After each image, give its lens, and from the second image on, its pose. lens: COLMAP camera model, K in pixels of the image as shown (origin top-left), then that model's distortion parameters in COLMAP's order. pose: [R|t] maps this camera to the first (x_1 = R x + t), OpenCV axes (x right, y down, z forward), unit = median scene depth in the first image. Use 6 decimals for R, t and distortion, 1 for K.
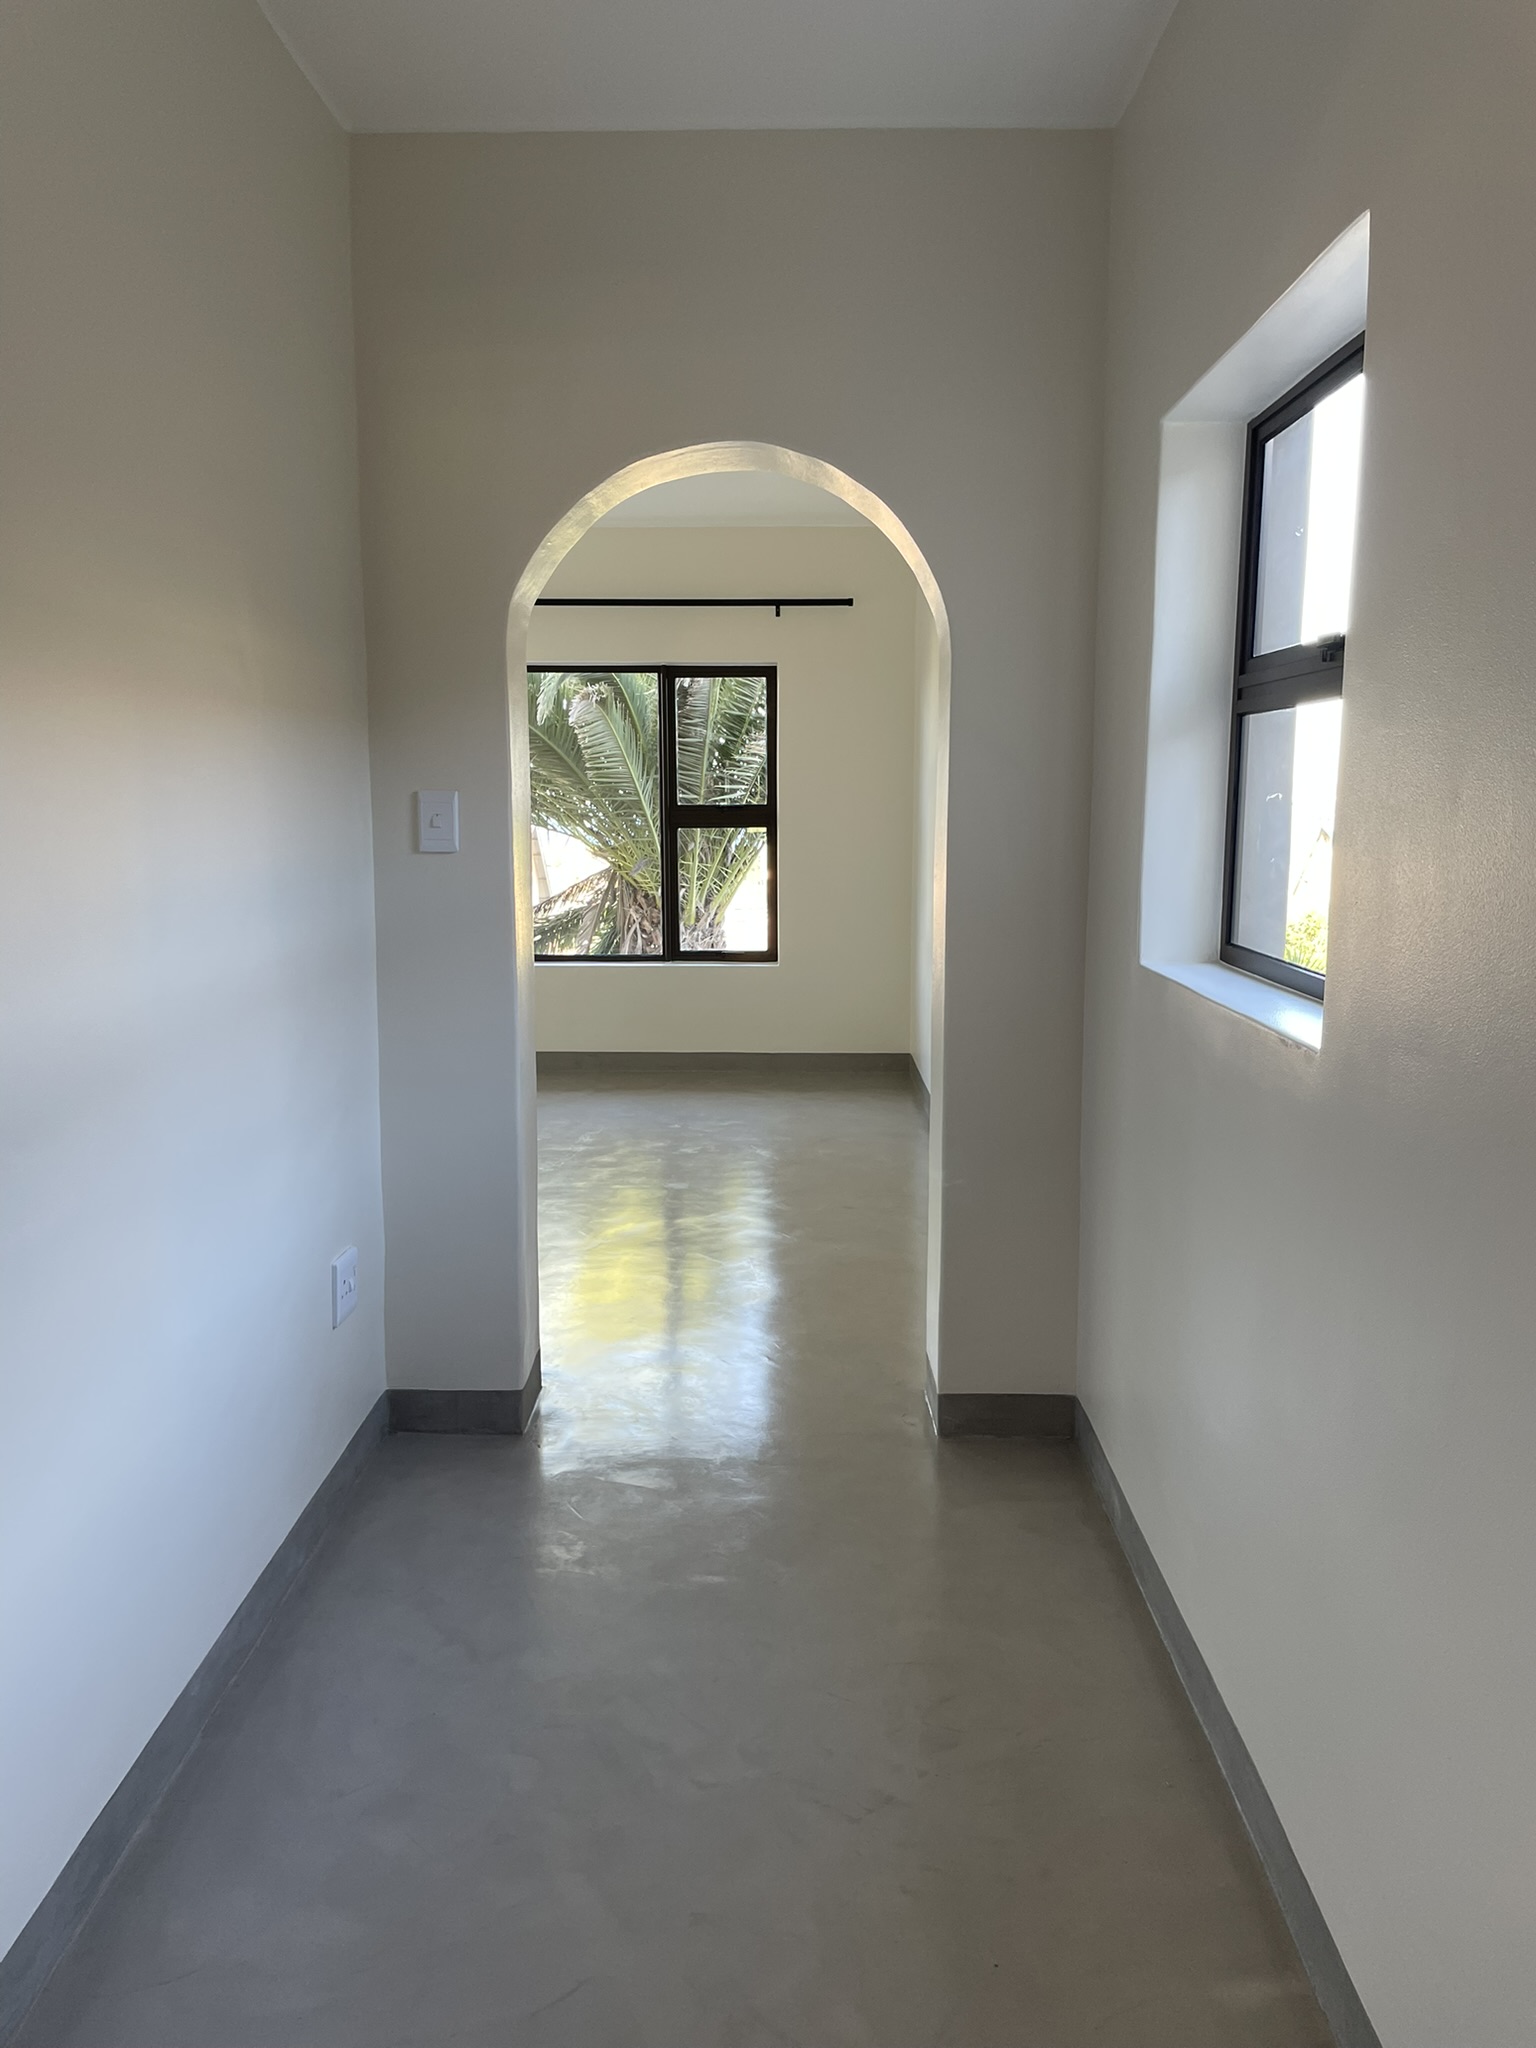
lens RADIAL K [[1535.6, 0, 773.2], [0, 1535.6, 1026.6], [0, 0, 1]] dist [0.101583, -0.141463]
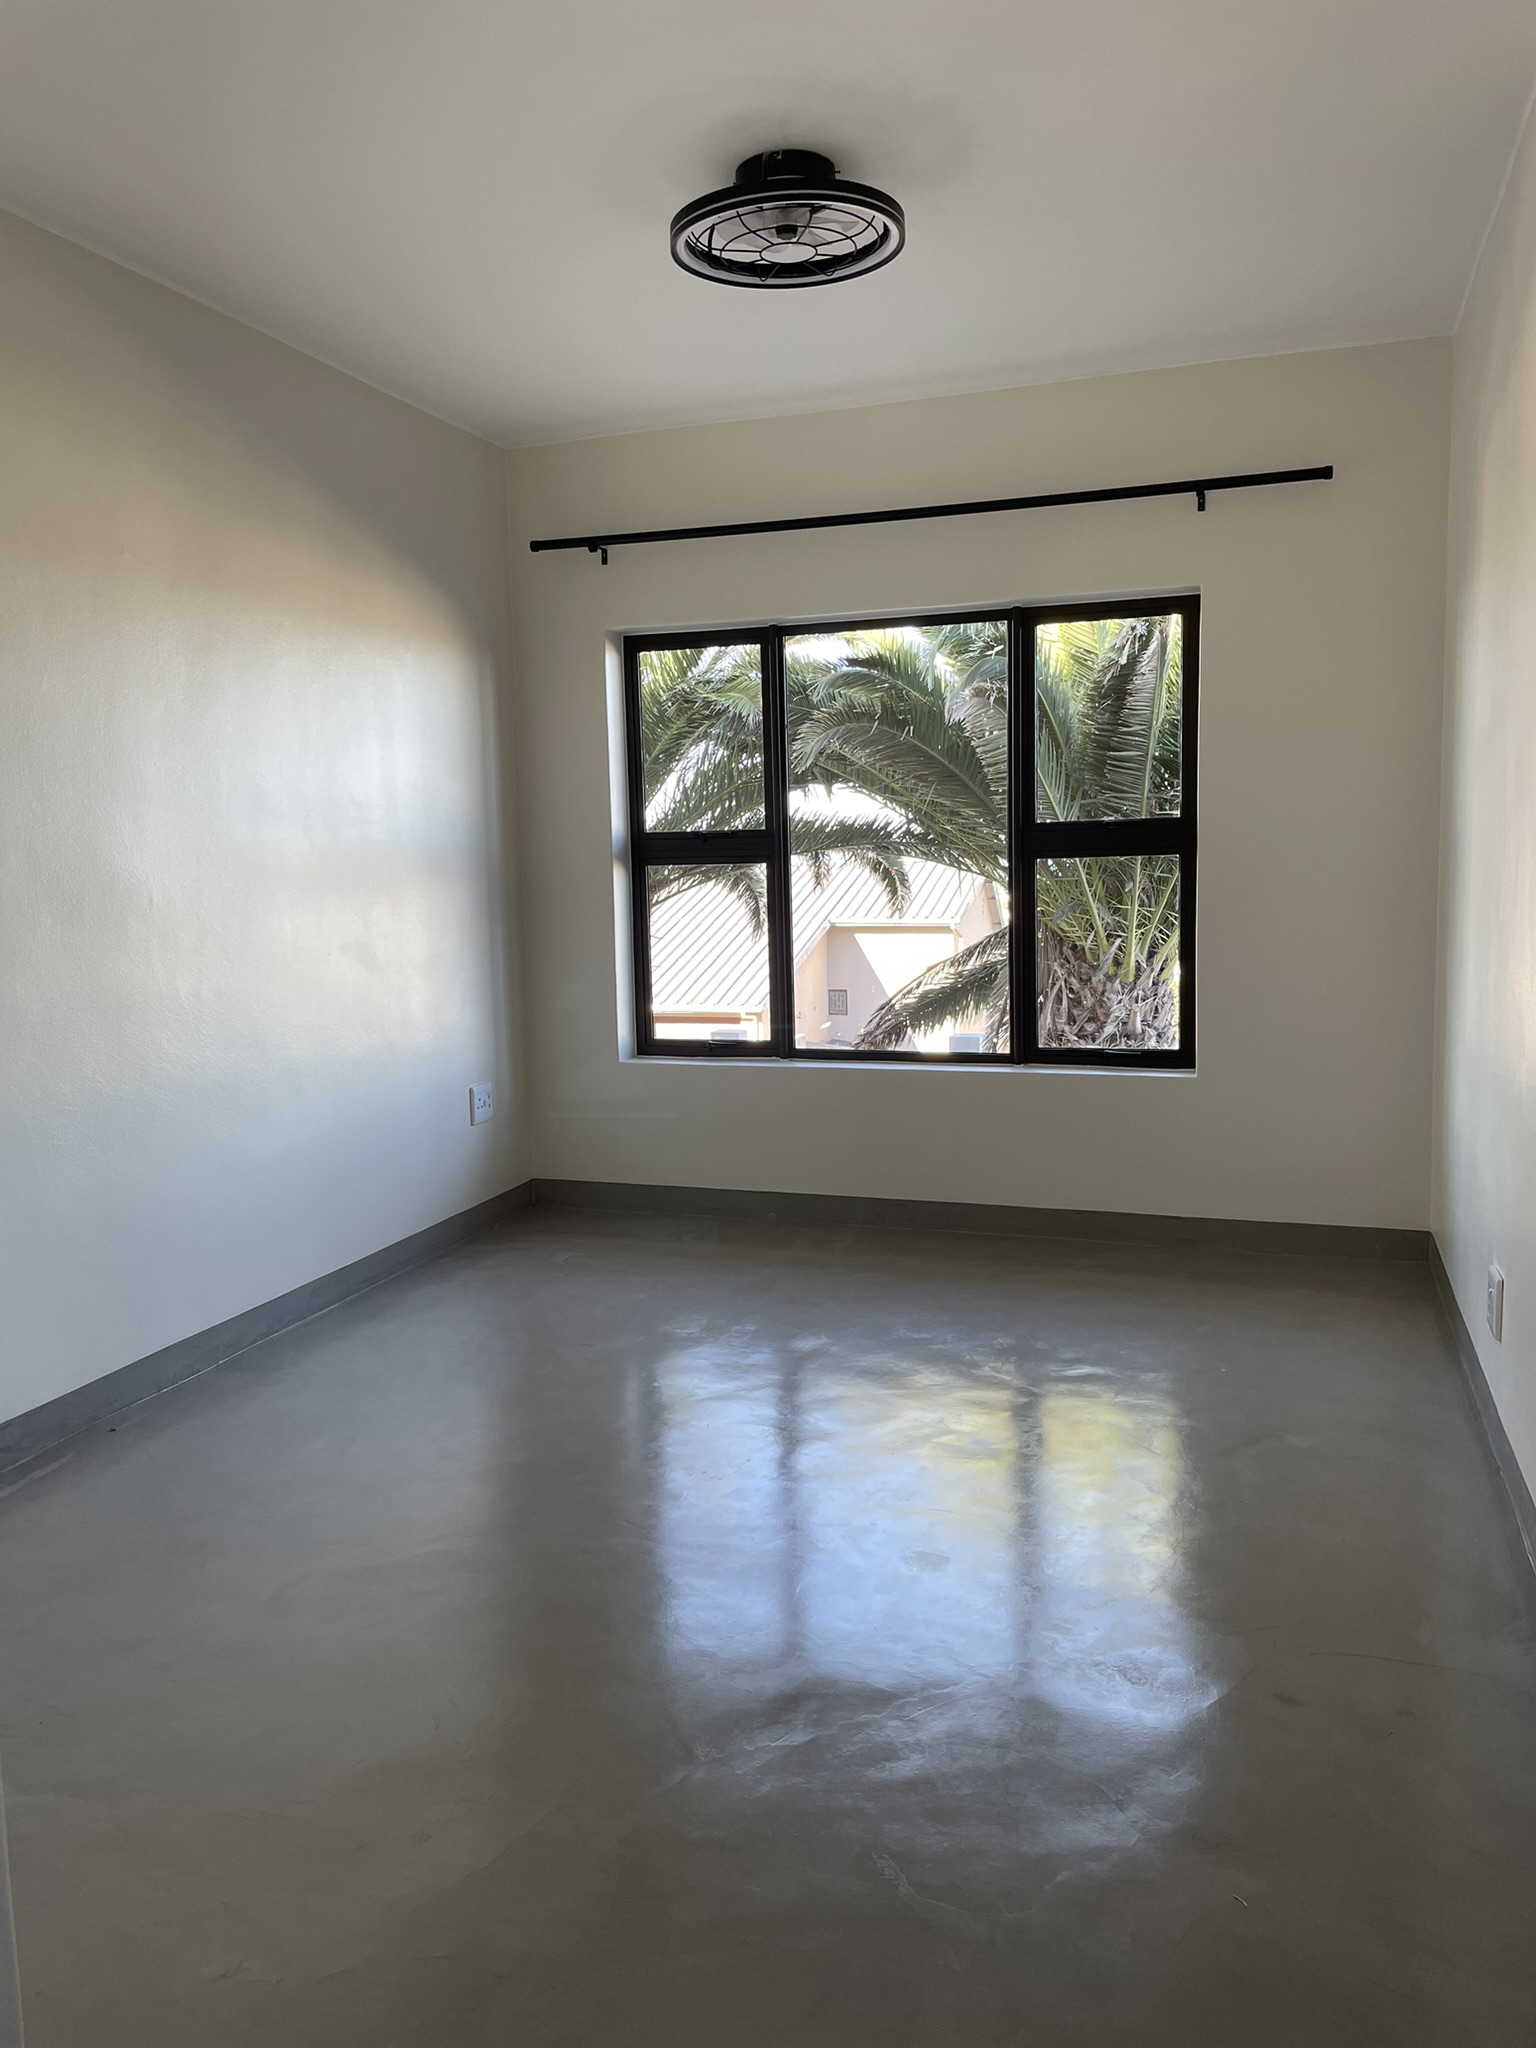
lens RADIAL K [[1535.6, 0, 773.2], [0, 1535.6, 1026.6], [0, 0, 1]] dist [0.101583, -0.141463]
pose [[0.953573, 0.012145, -0.300918, 0.014121], [-0.020555, 0.999481, -0.024798, -0.020123], [0.300460, 0.029833, 0.953328, 0.176229]]
